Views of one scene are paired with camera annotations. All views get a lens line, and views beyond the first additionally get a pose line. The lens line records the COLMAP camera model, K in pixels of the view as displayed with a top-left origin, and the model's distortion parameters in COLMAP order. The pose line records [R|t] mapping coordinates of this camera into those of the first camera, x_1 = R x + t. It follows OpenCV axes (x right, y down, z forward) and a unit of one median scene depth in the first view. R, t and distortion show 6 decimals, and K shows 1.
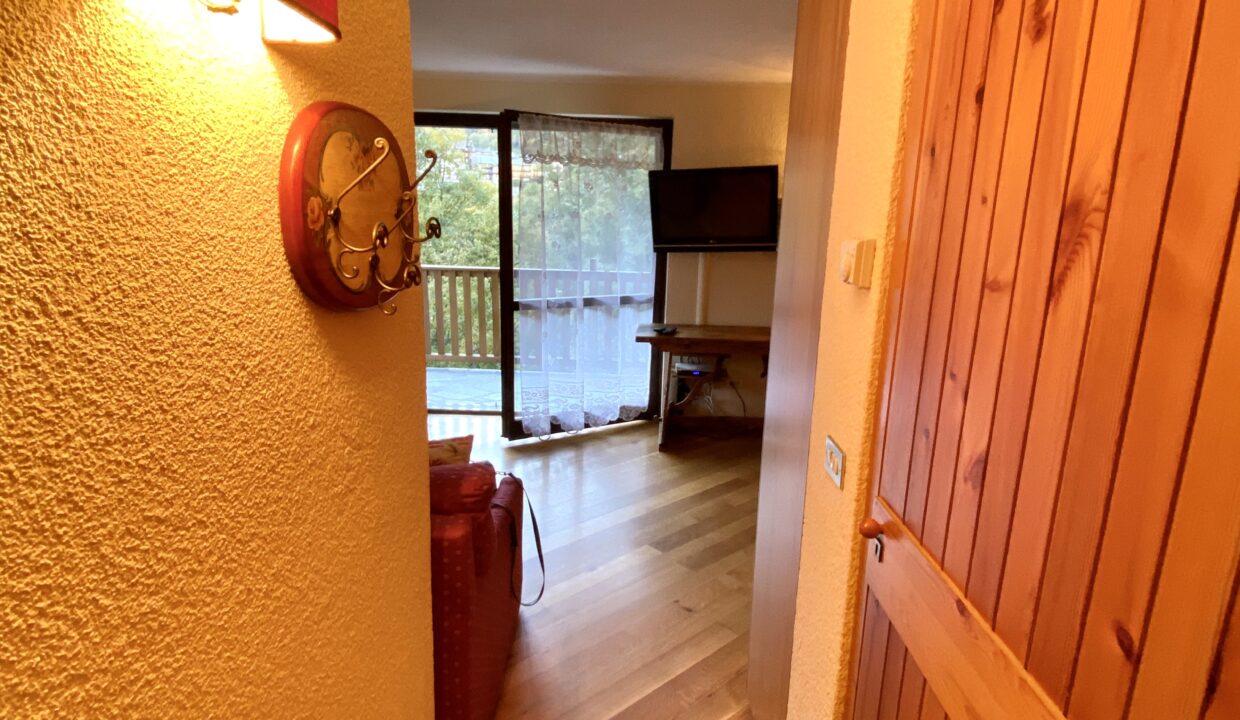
lens RADIAL K [[654.8, 0, 622.7], [0, 654.8, 357.8], [0, 0, 1]] dist [0.068229, -0.066493]
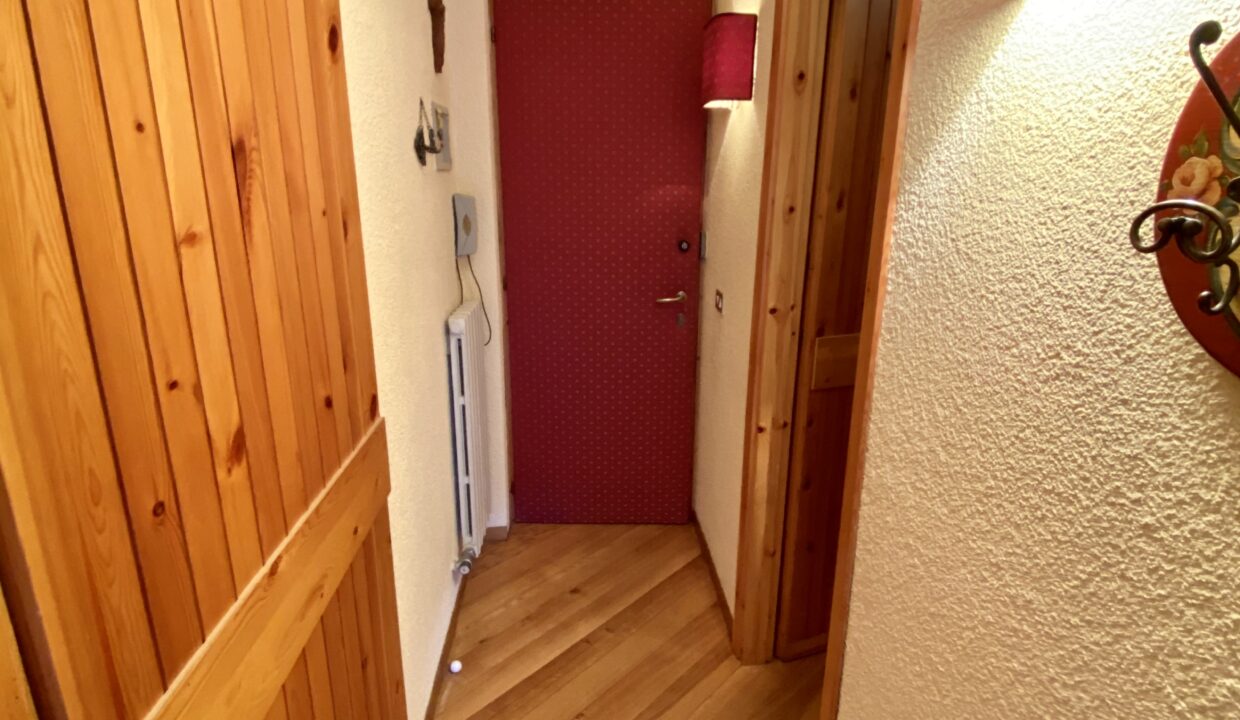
lens RADIAL K [[667.7, 0, 621.8], [0, 667.7, 357.1], [0, 0, 1]] dist [0.076284, -0.077729]
pose [[-0.995267, -0.009365, -0.096727, 0.117131], [-0.053465, 0.883934, 0.464545, -0.427288], [0.081150, 0.467518, -0.880251, 1.989927]]
